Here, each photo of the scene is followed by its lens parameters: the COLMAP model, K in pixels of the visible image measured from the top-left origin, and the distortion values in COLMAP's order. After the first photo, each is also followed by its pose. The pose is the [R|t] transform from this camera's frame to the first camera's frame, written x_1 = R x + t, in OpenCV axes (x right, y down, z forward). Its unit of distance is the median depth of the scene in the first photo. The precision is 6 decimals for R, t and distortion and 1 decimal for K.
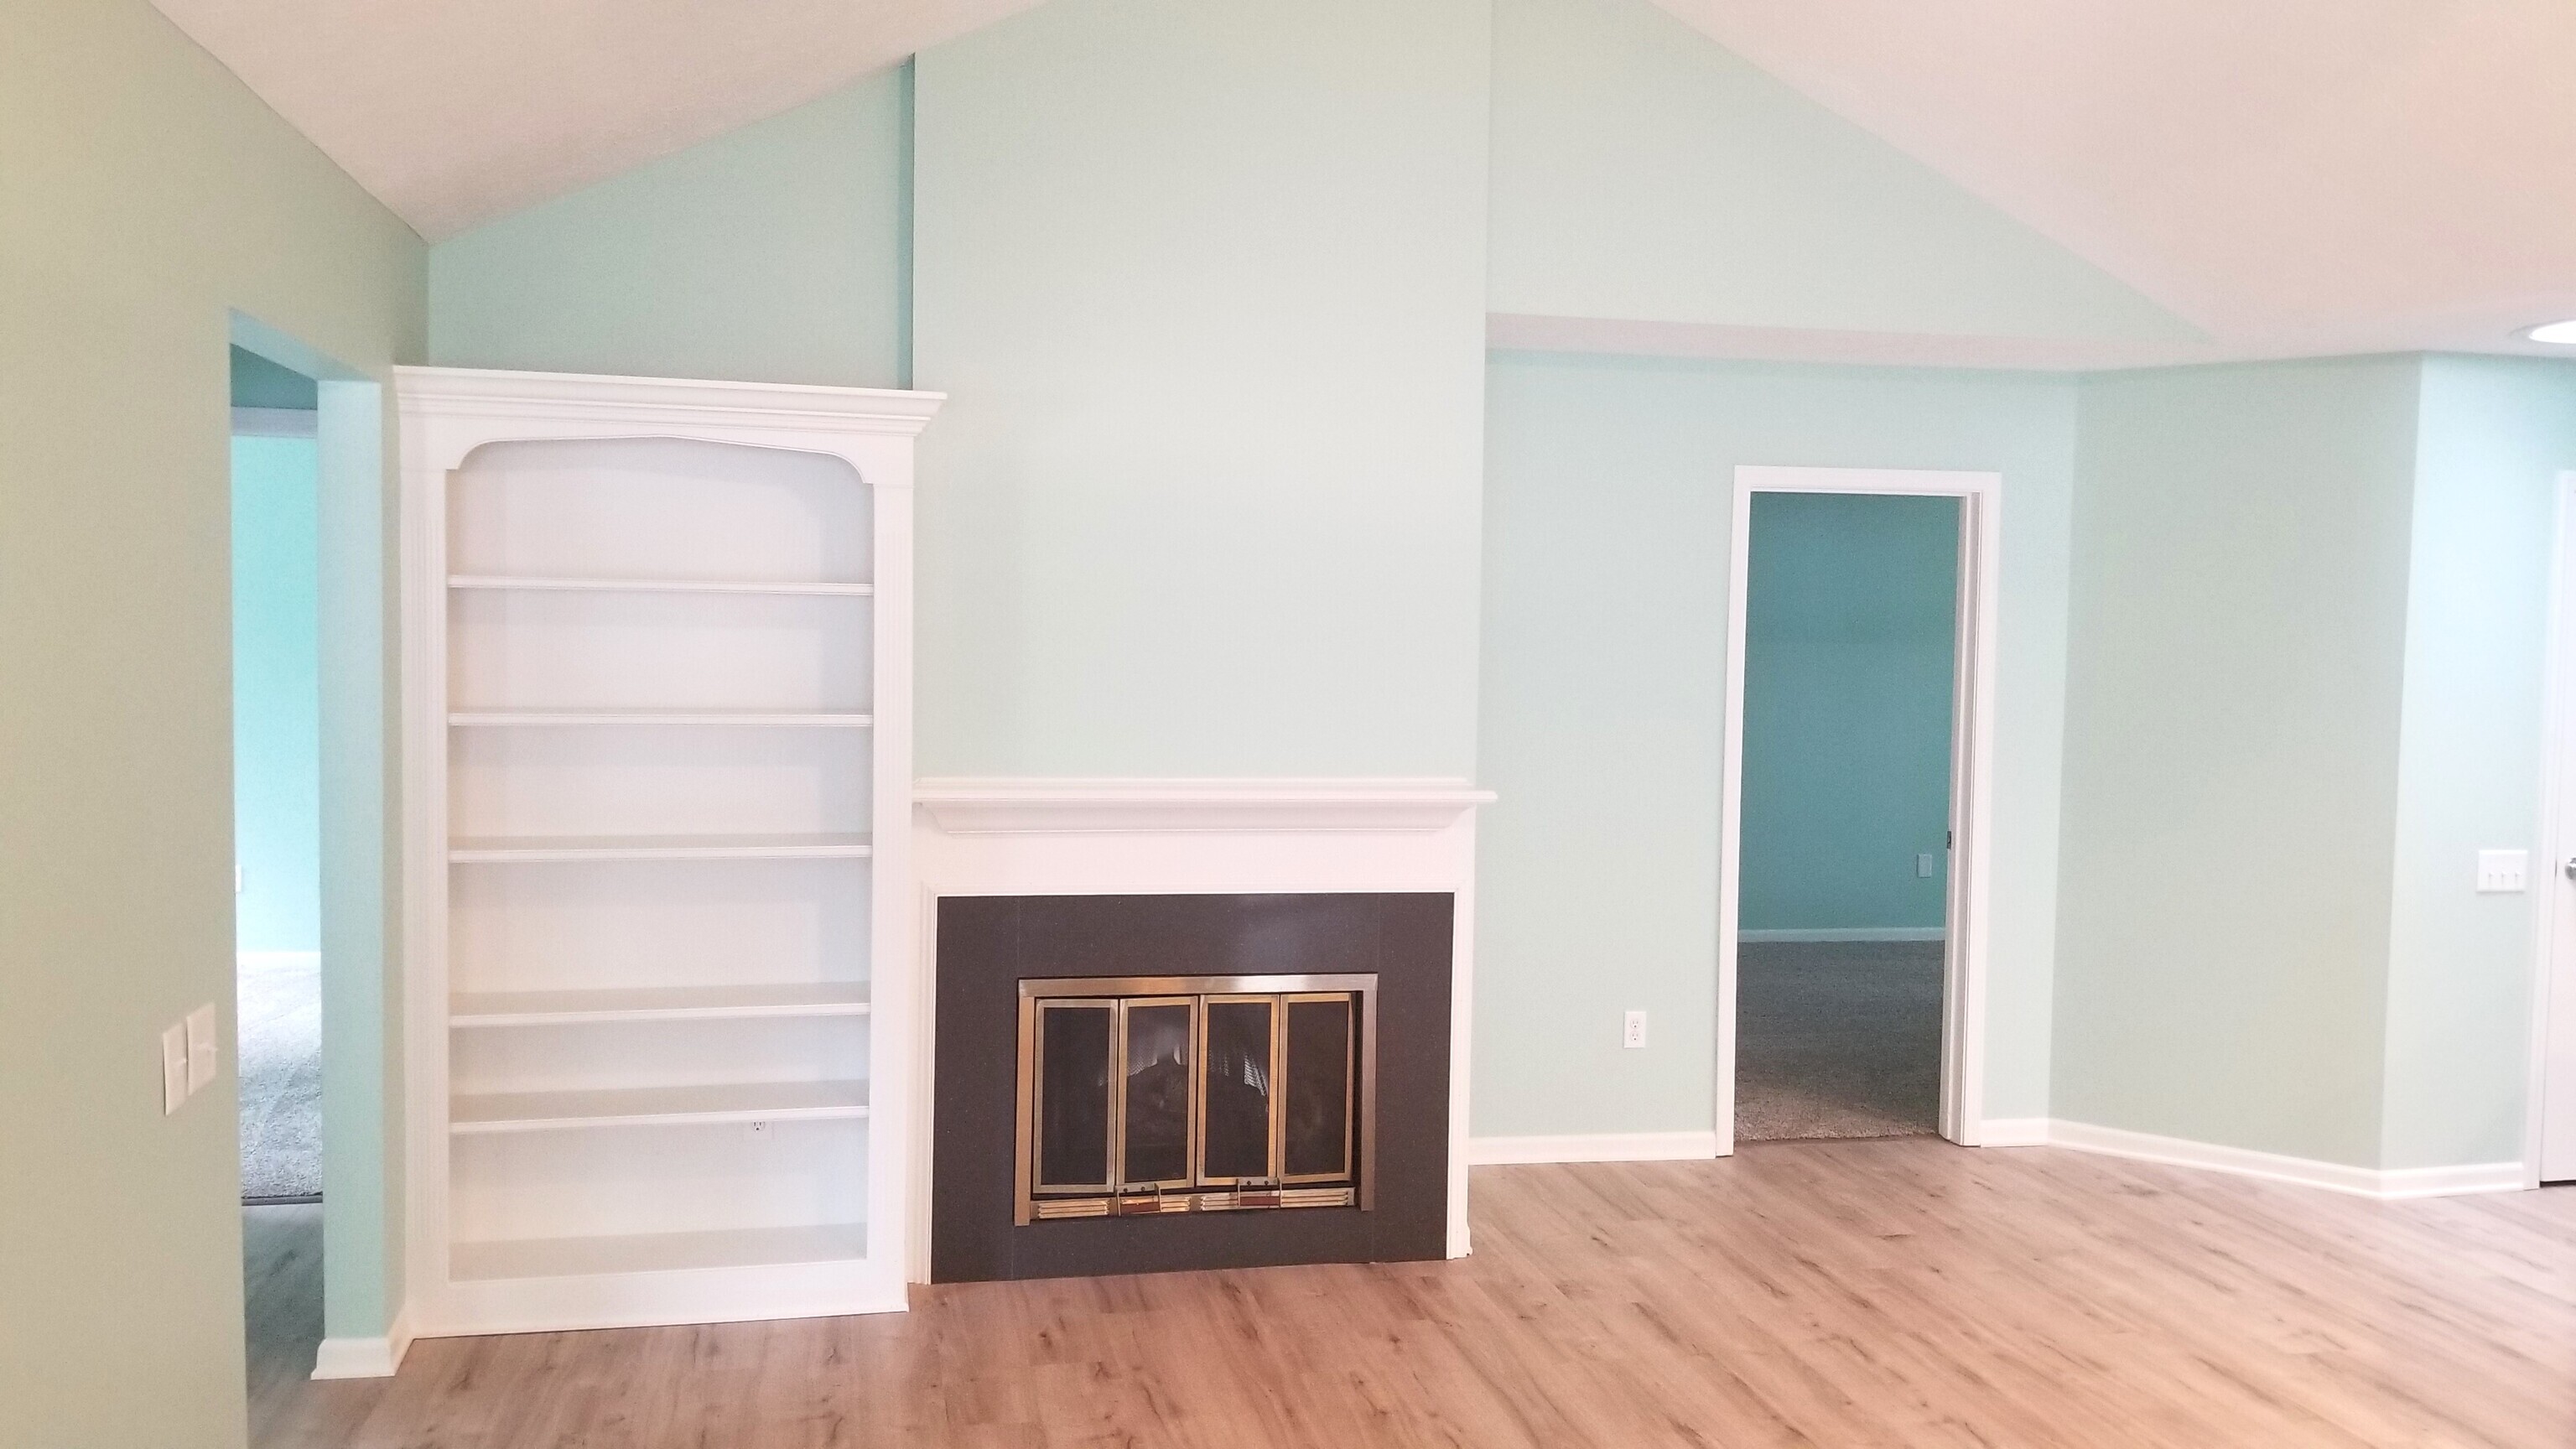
lens RADIAL K [[1943.9, 0, 1272.8], [0, 1943.9, 713.3], [0, 0, 1]] dist [0.039097, -0.005218]
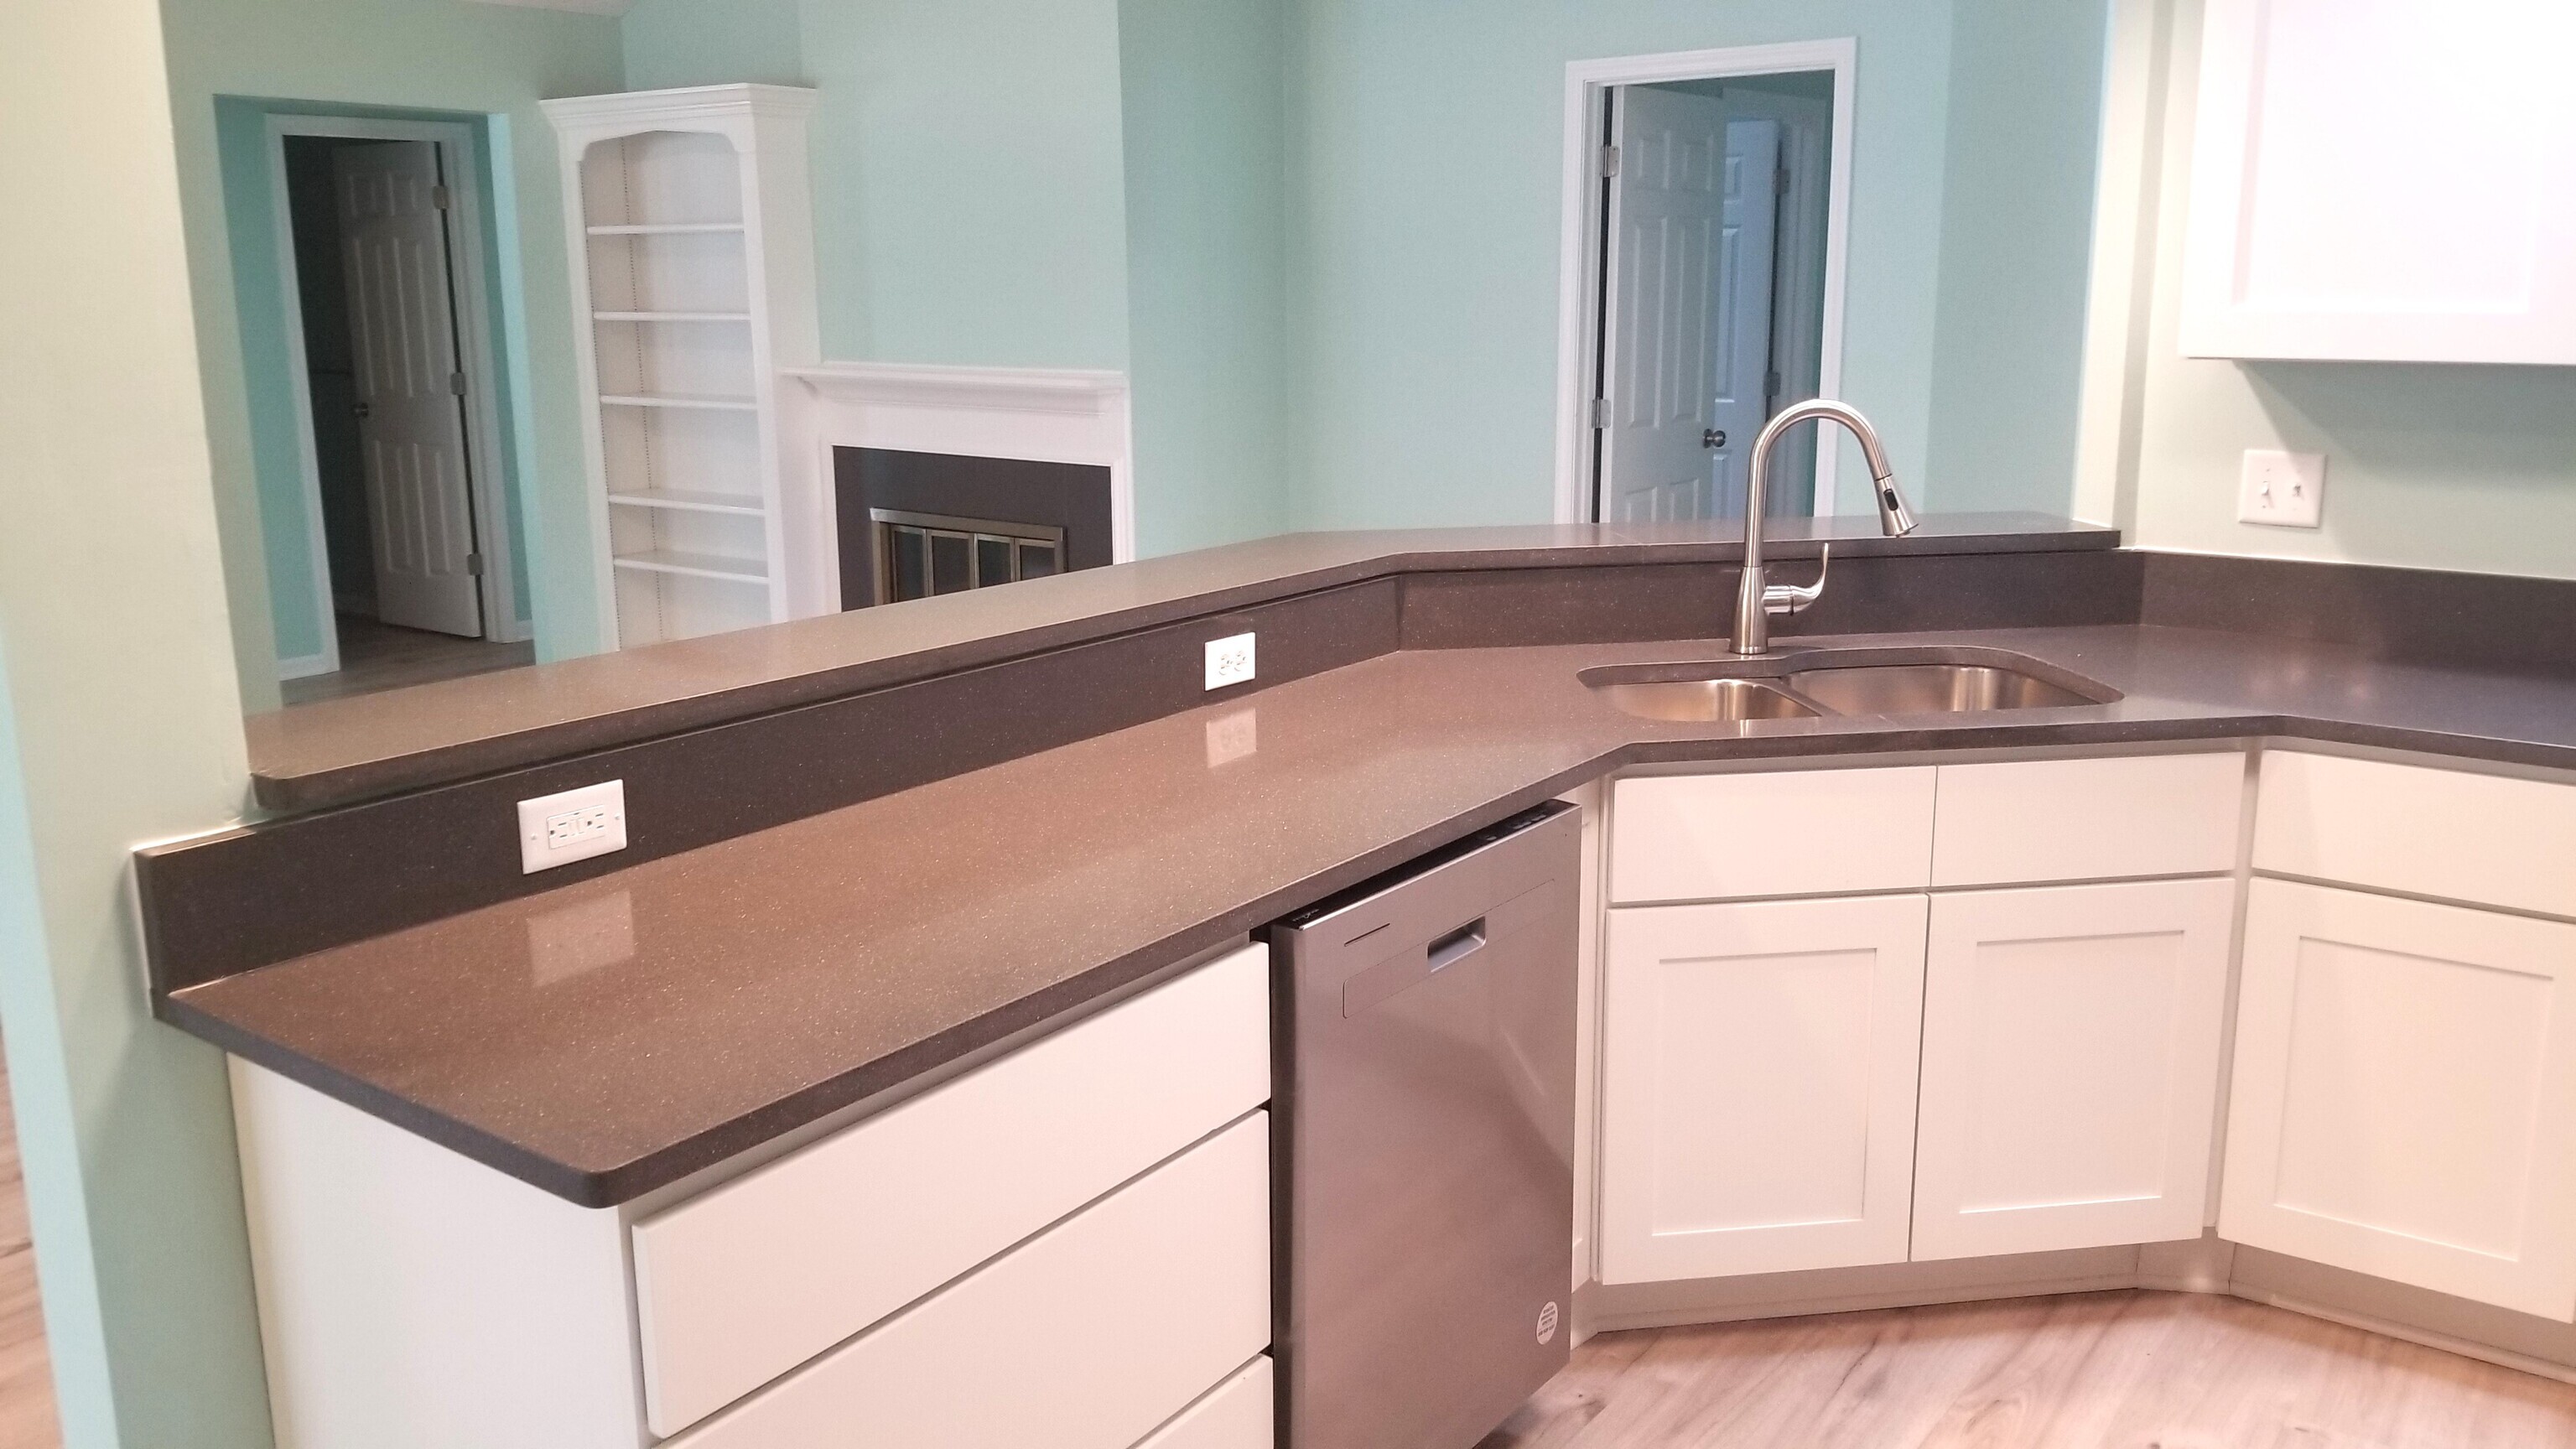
lens RADIAL K [[2019.3, 0, 1303.7], [0, 2019.3, 724.9], [0, 0, 1]] dist [0.048687, -0.099303]
pose [[0.668338, 0.142398, -0.730101, 1.168406], [-0.011917, 0.983430, 0.180897, 0.022078], [0.743763, -0.112199, 0.658960, 0.246401]]
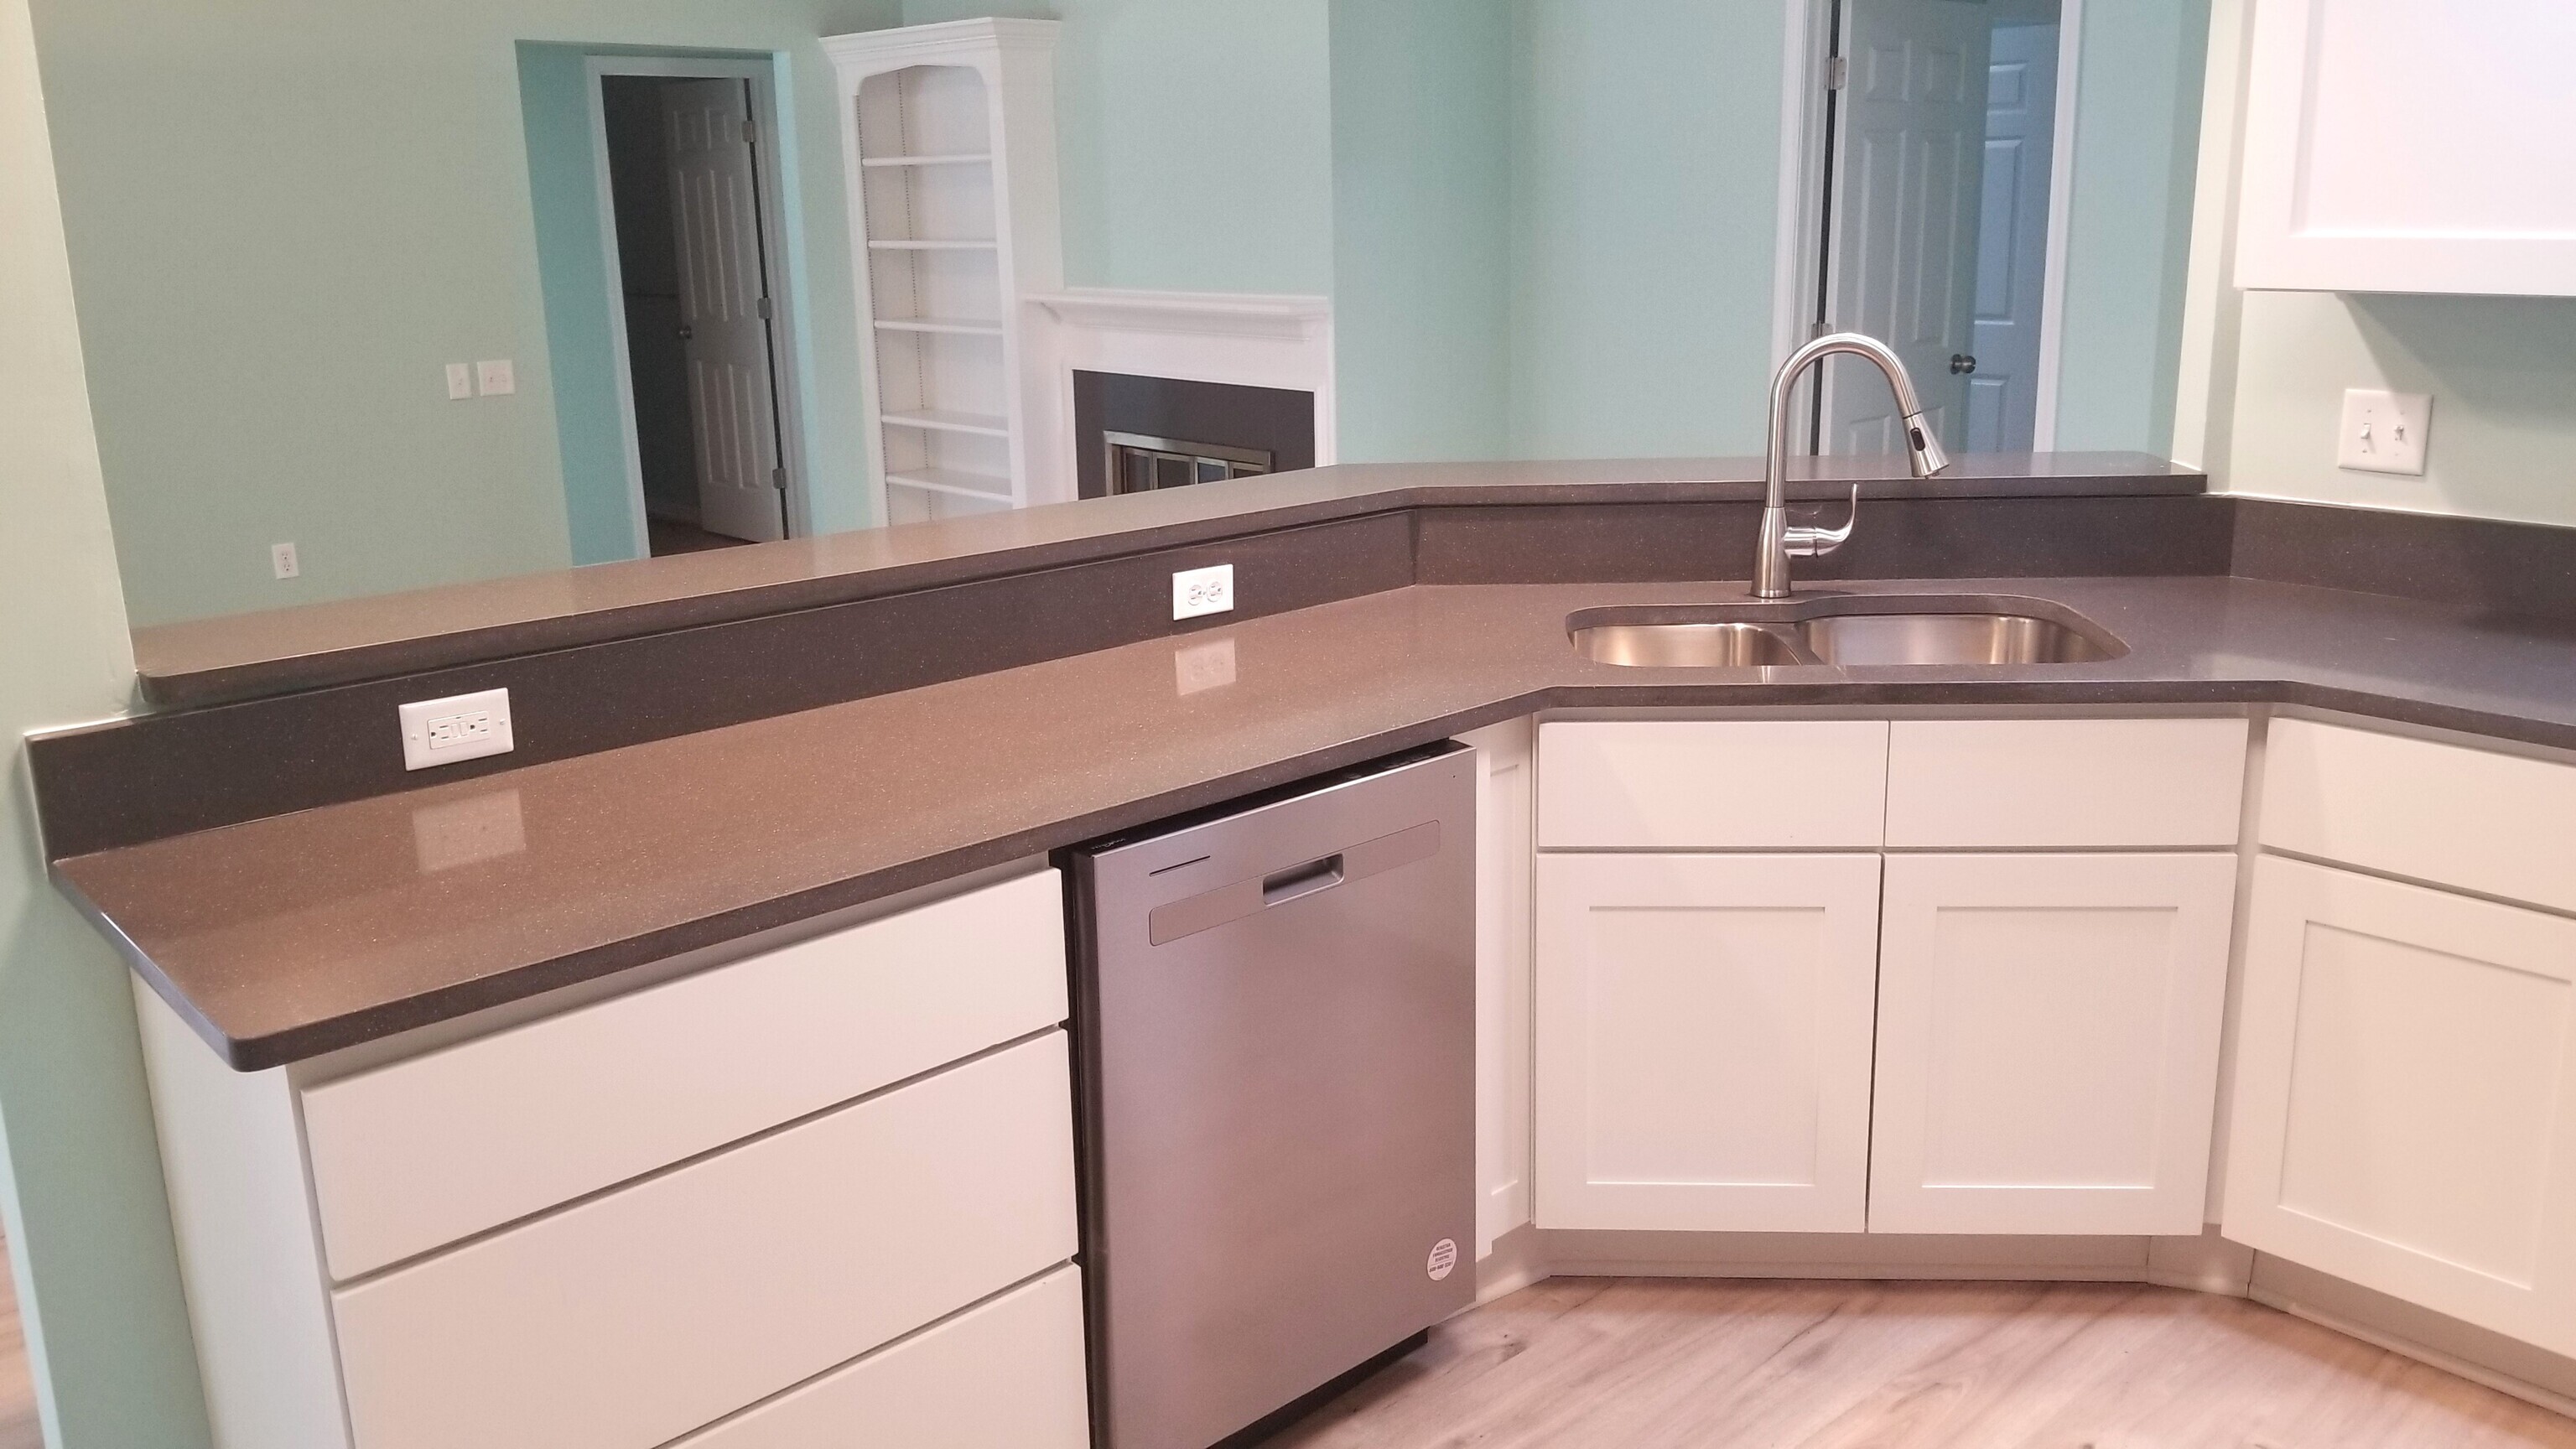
lens RADIAL K [[2019.3, 0, 1296.0], [0, 2019.3, 720.6], [0, 0, 1]] dist [0.048687, -0.099303]
pose [[0.507268, 0.192375, -0.840042, 1.250279], [-0.006941, 0.975647, 0.219237, 0.015935], [0.861760, -0.105381, 0.496250, 0.347048]]
